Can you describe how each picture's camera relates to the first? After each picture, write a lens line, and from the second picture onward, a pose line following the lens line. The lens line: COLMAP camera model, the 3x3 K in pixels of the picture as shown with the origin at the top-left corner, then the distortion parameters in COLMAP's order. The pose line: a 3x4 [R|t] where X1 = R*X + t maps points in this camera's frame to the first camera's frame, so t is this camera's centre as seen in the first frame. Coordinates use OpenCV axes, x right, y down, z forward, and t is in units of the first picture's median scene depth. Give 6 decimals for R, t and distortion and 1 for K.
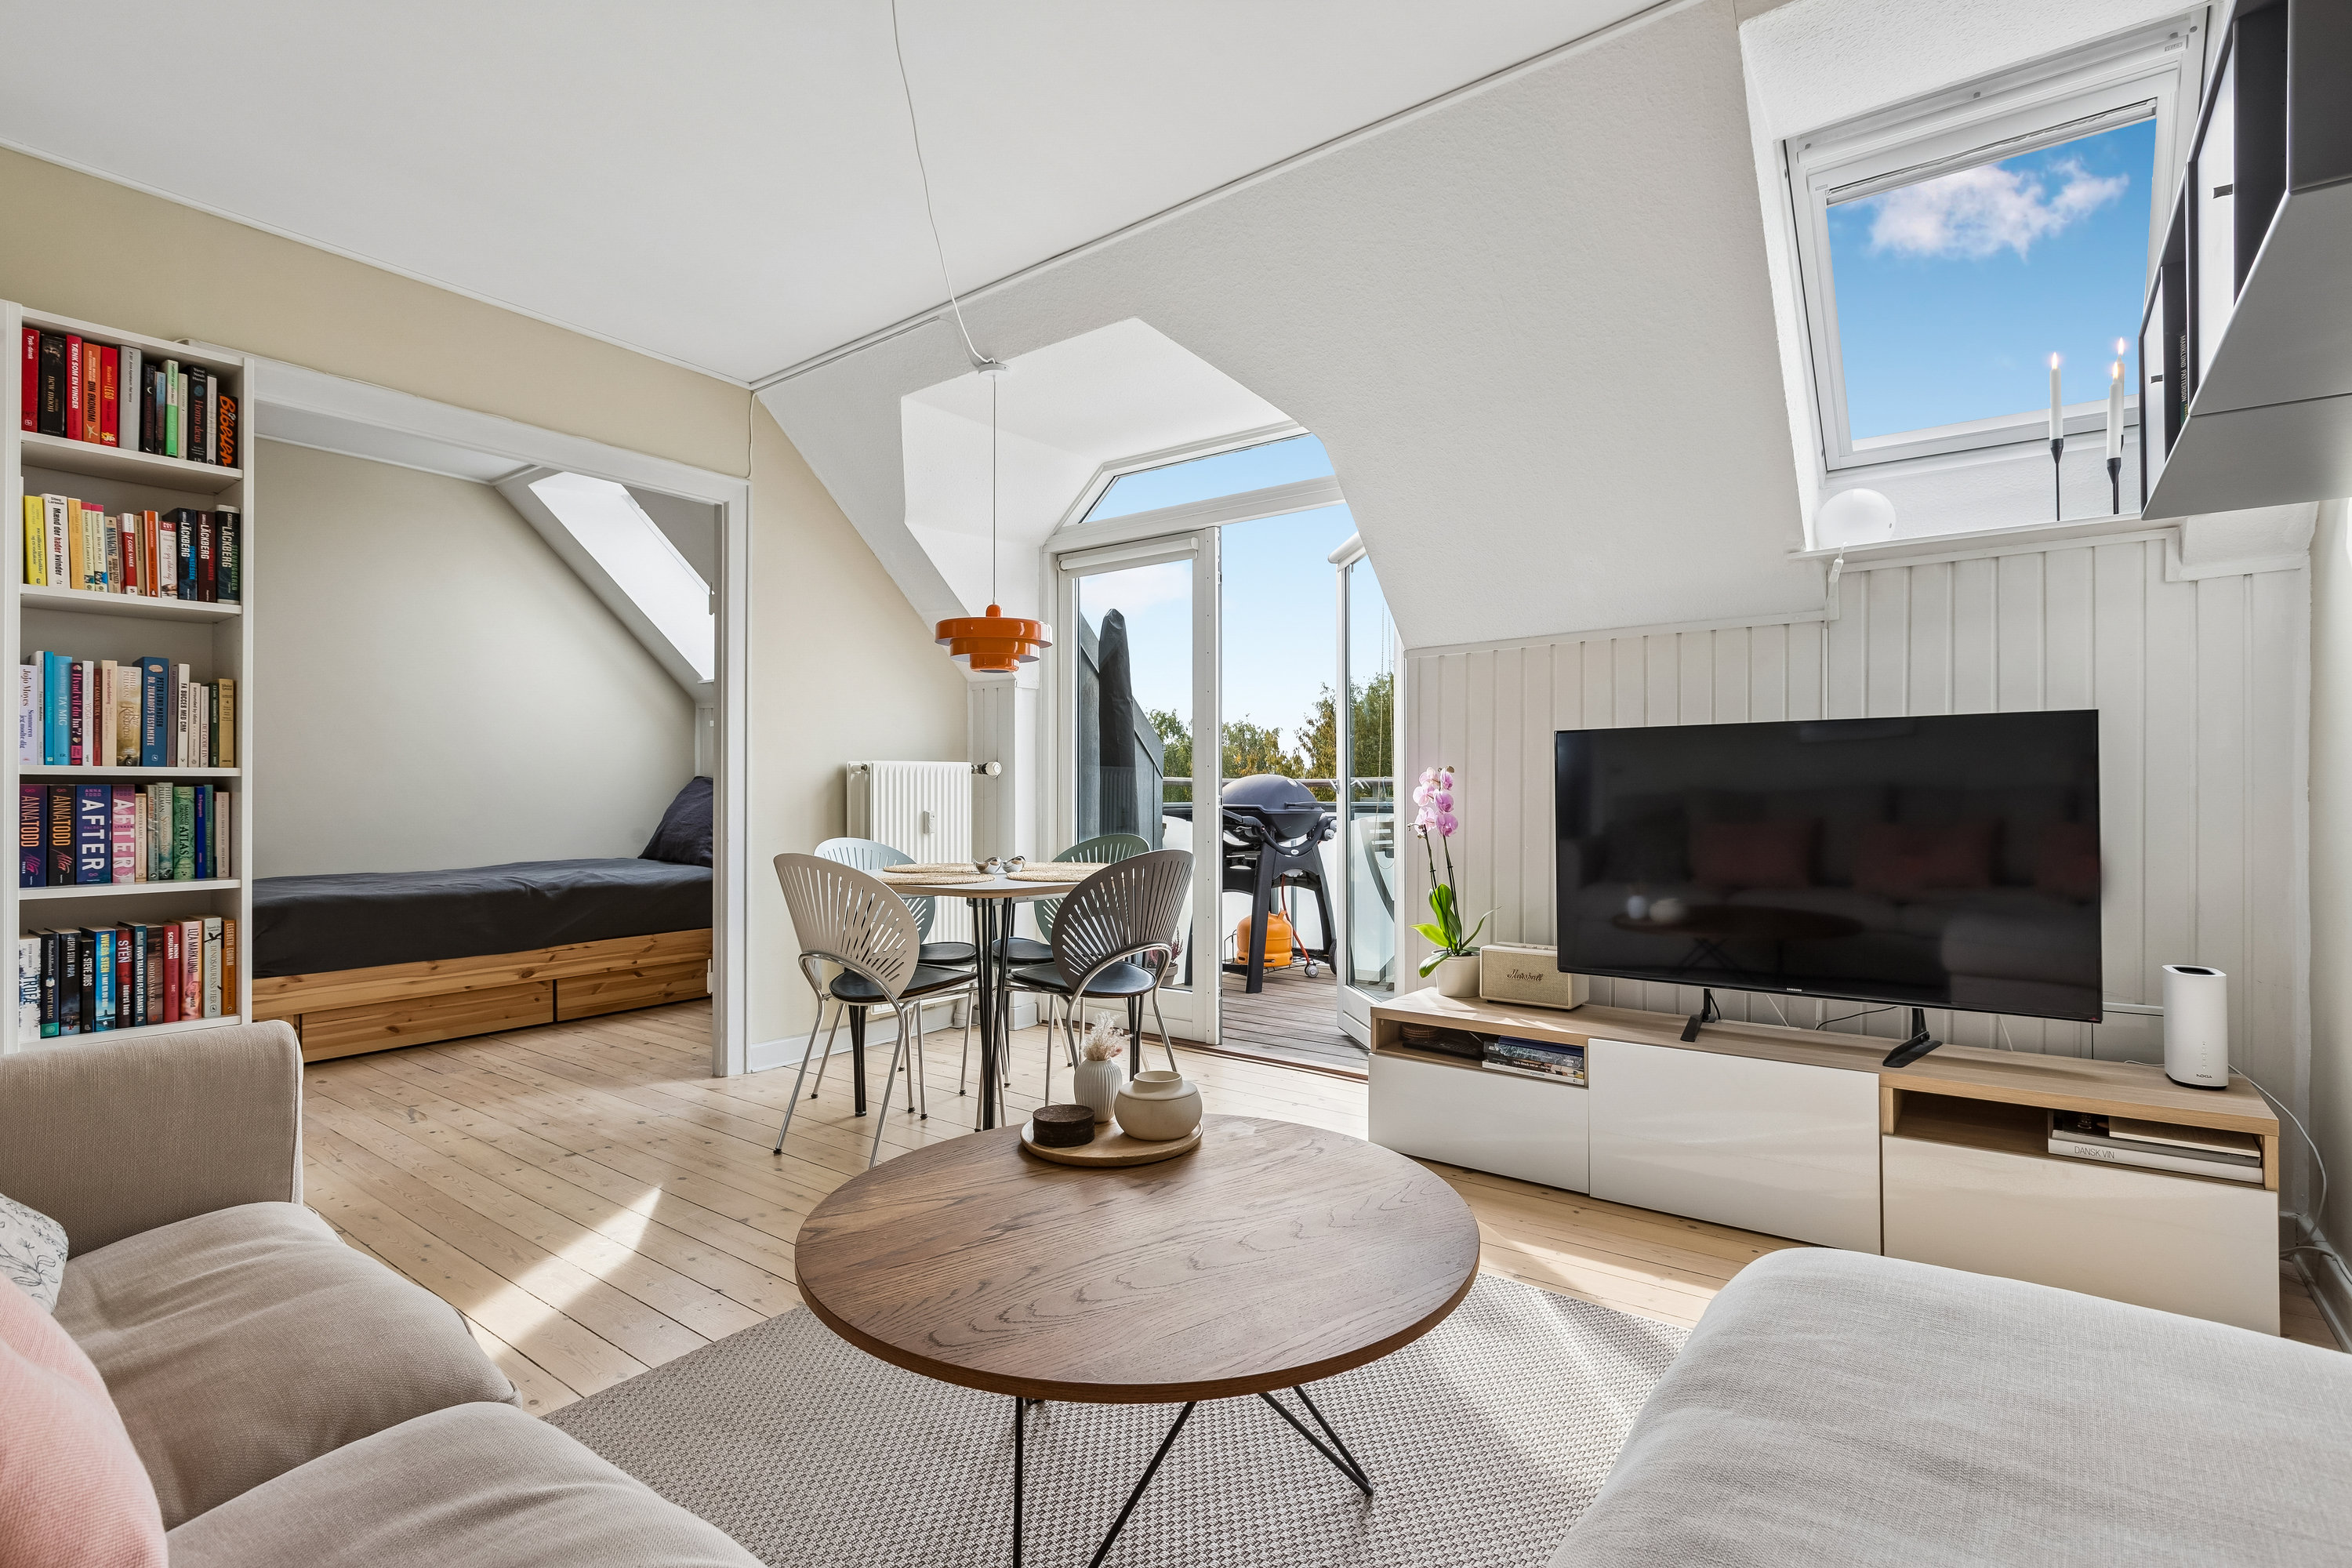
lens RADIAL K [[1113.0, 0, 1191.0], [0, 1113.0, 781.2], [0, 0, 1]] dist [-0.002192, 0.000481]
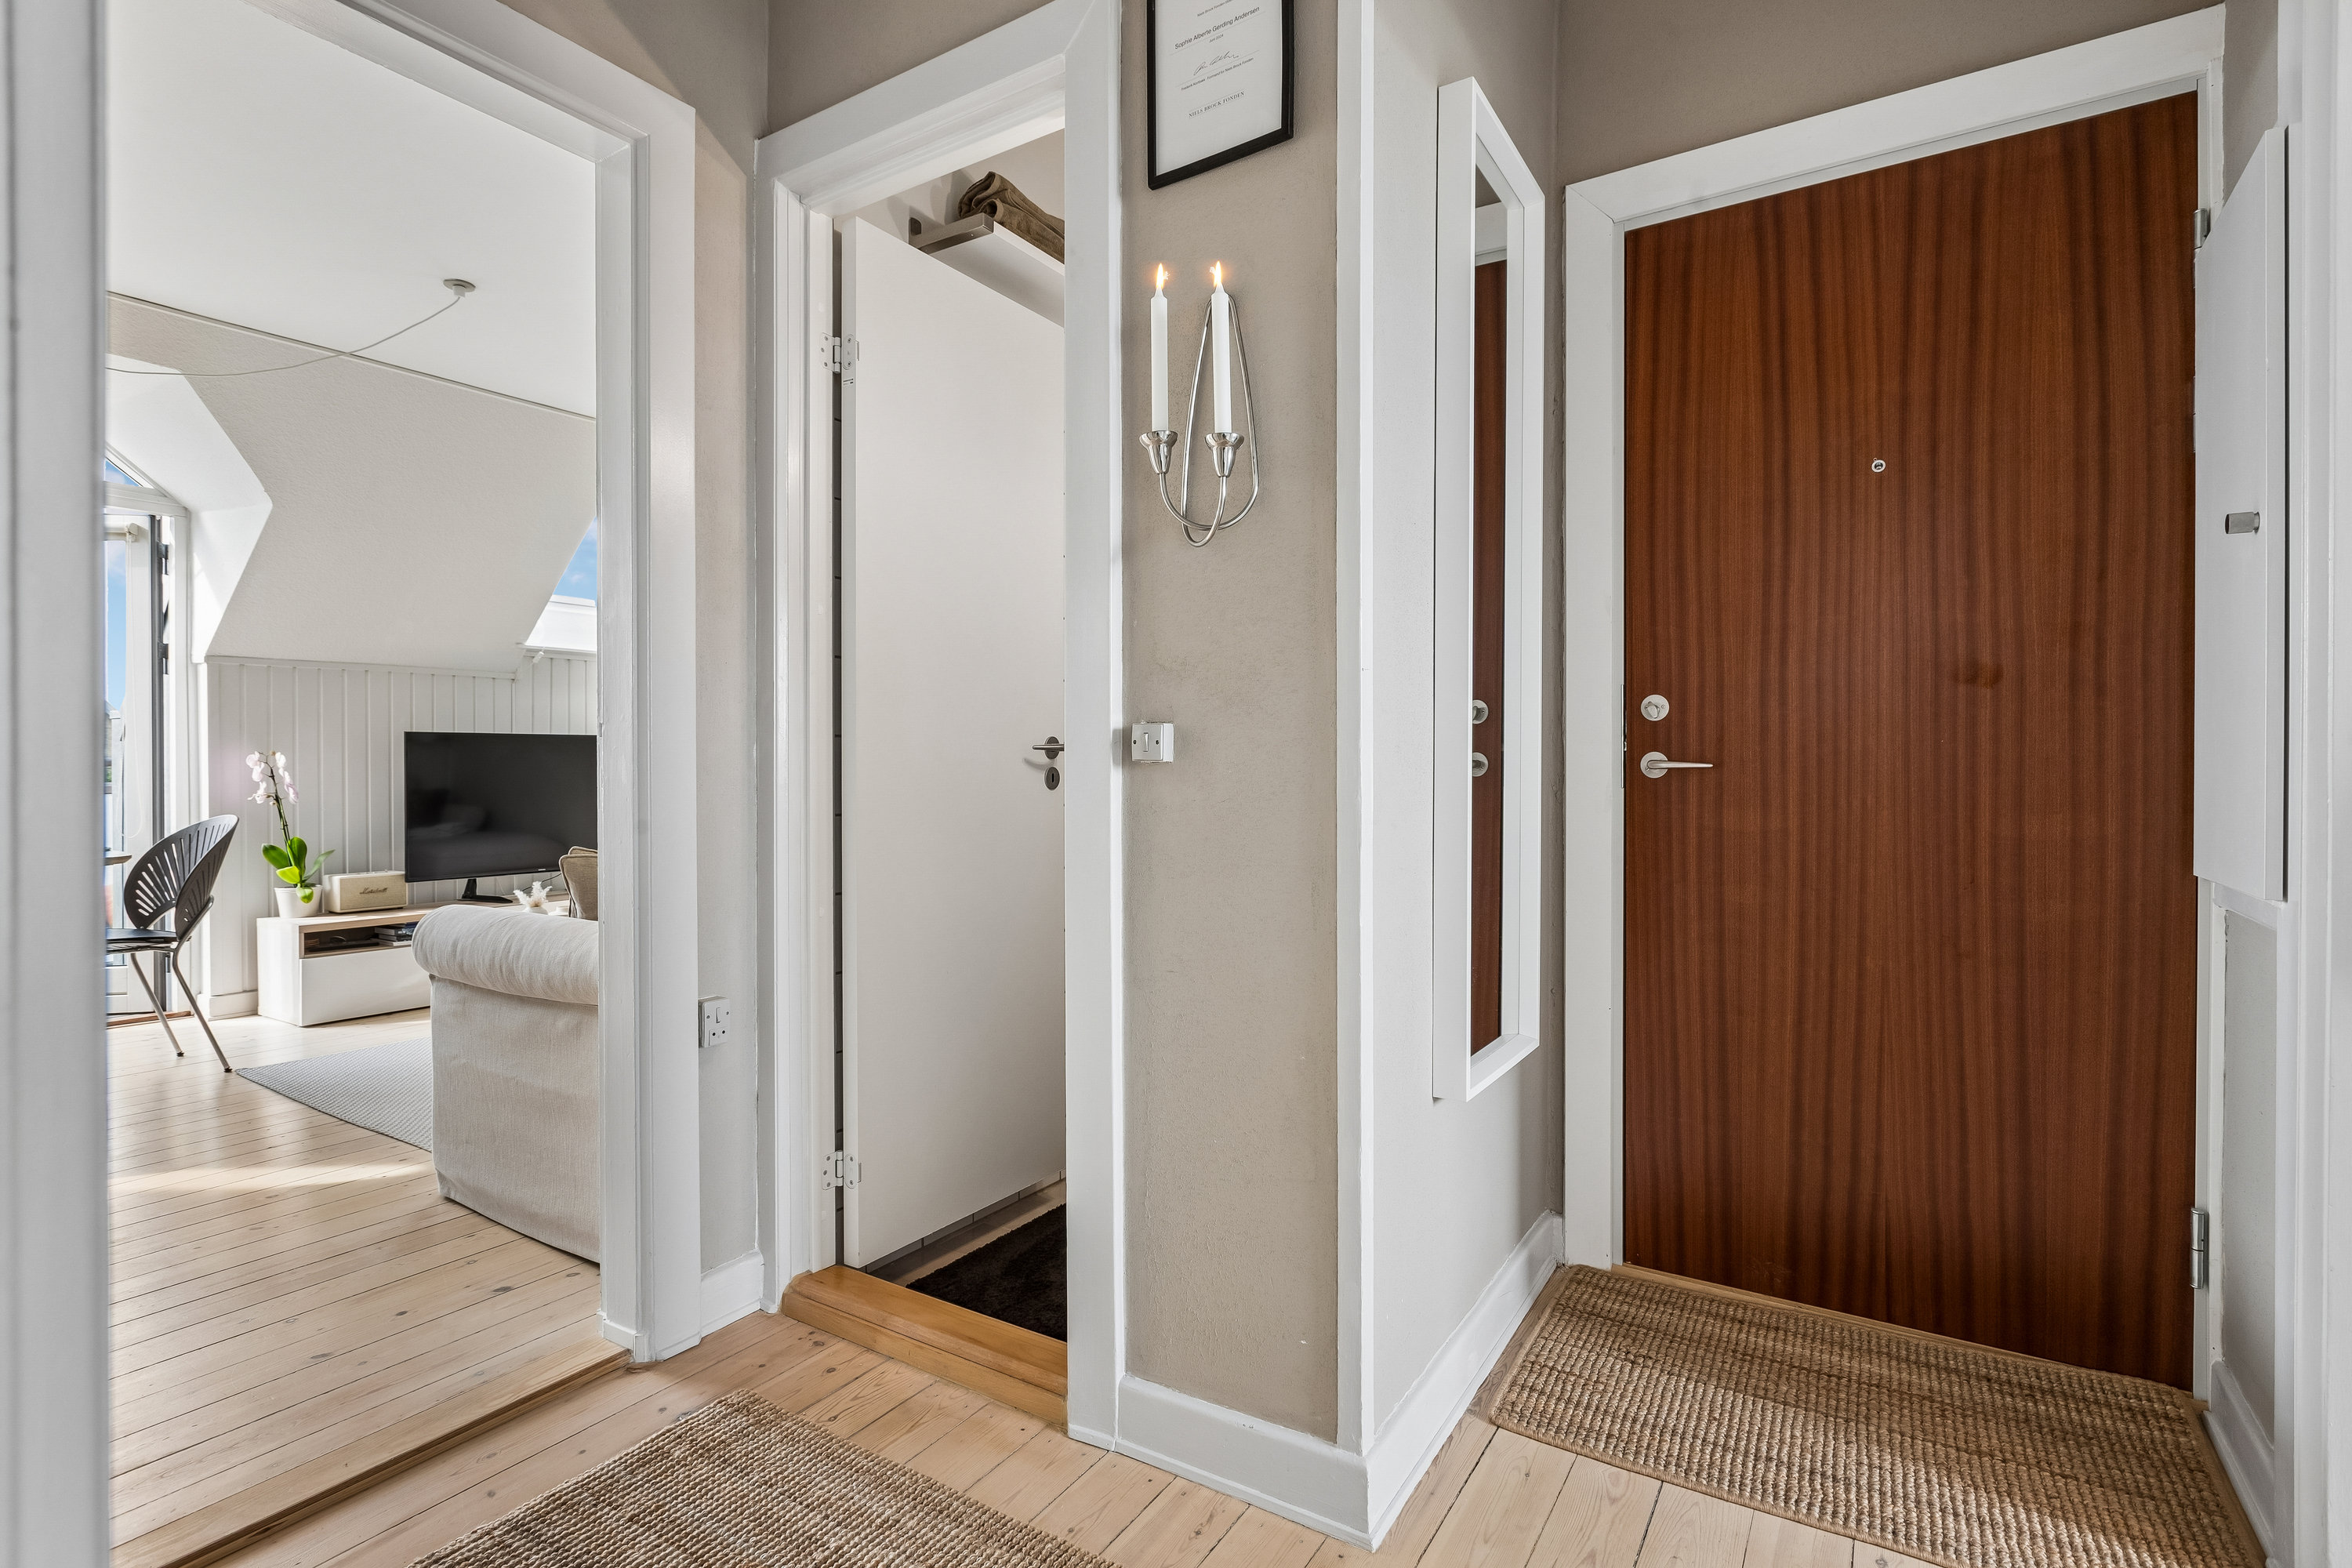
lens RADIAL K [[1113.0, 0, 1190.3], [0, 1113.0, 771.9], [0, 0, 1]] dist [-0.002192, 0.000481]
pose [[-0.101330, 0.002397, 0.994850, -1.567437], [-0.003945, 0.999988, -0.002811, 0.014495], [-0.994845, -0.004209, -0.101320, 0.051179]]
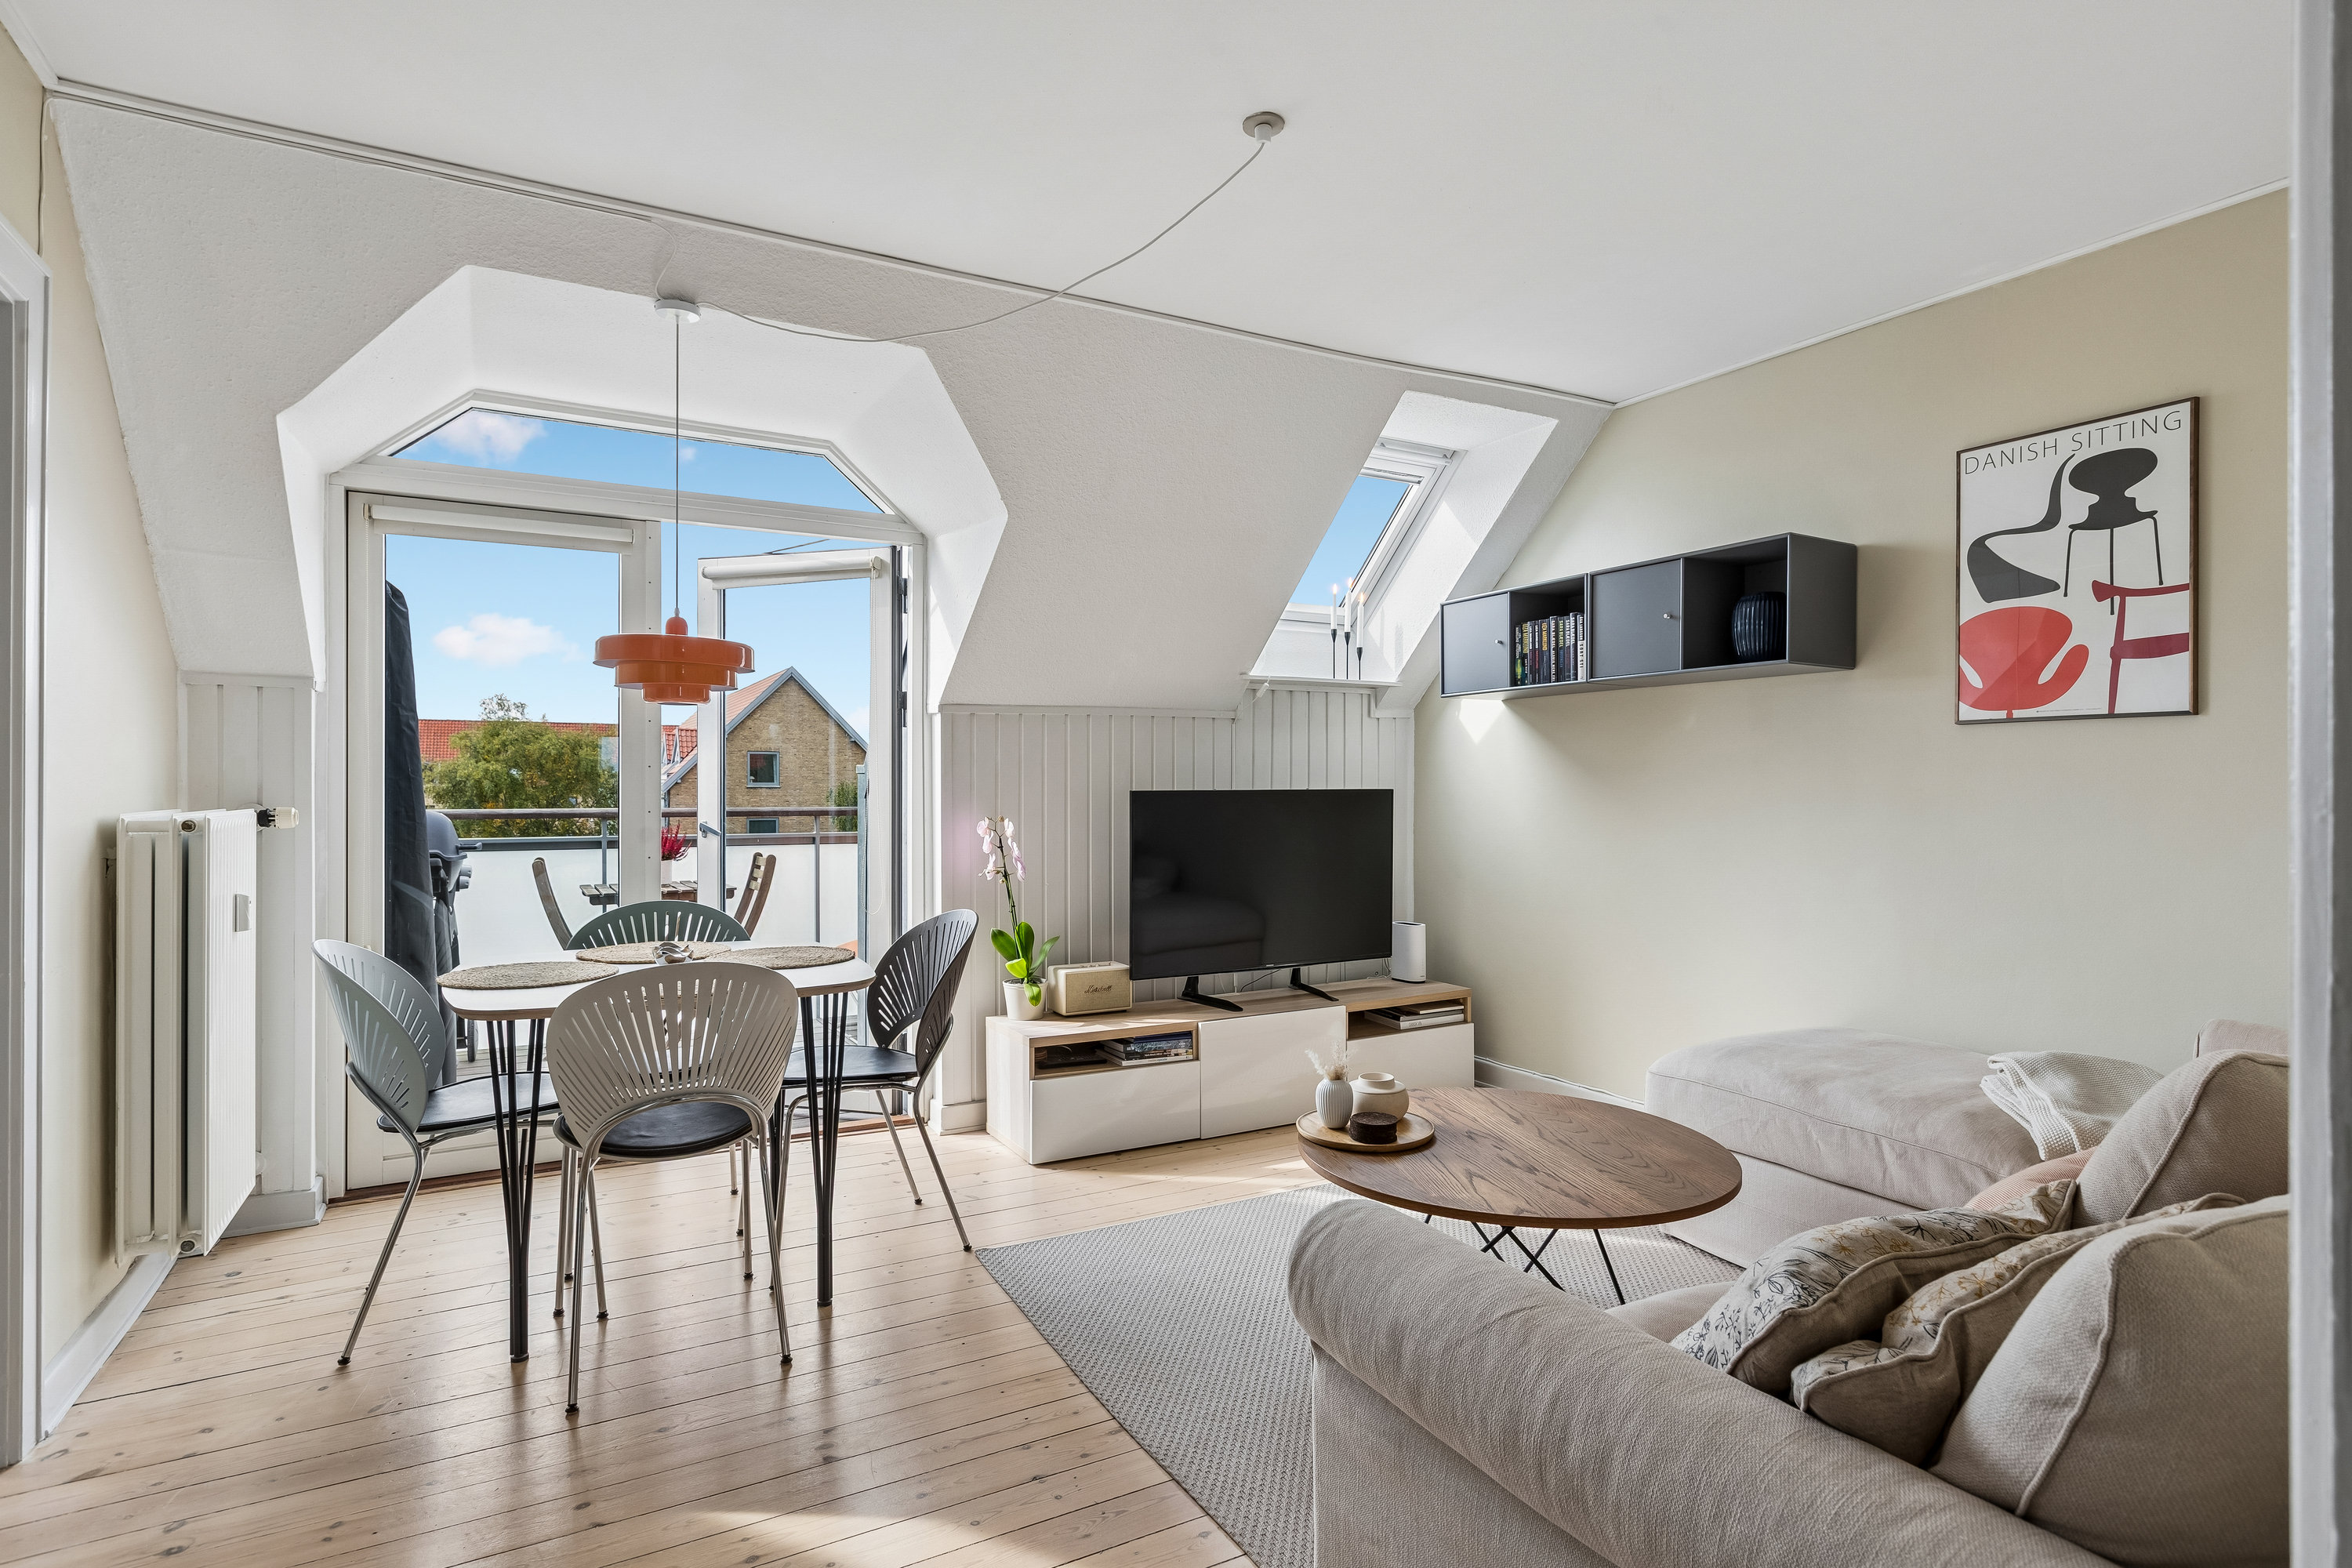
lens RADIAL K [[1207.5, 0, 1188.0], [0, 1207.5, 789.2], [0, 0, 1]] dist [-0.007718, 0.002622]
pose [[0.393814, 0.001794, 0.919189, -1.045378], [-0.010112, 0.999946, 0.002380, -0.059103], [-0.919135, -0.010232, 0.393811, 0.458116]]
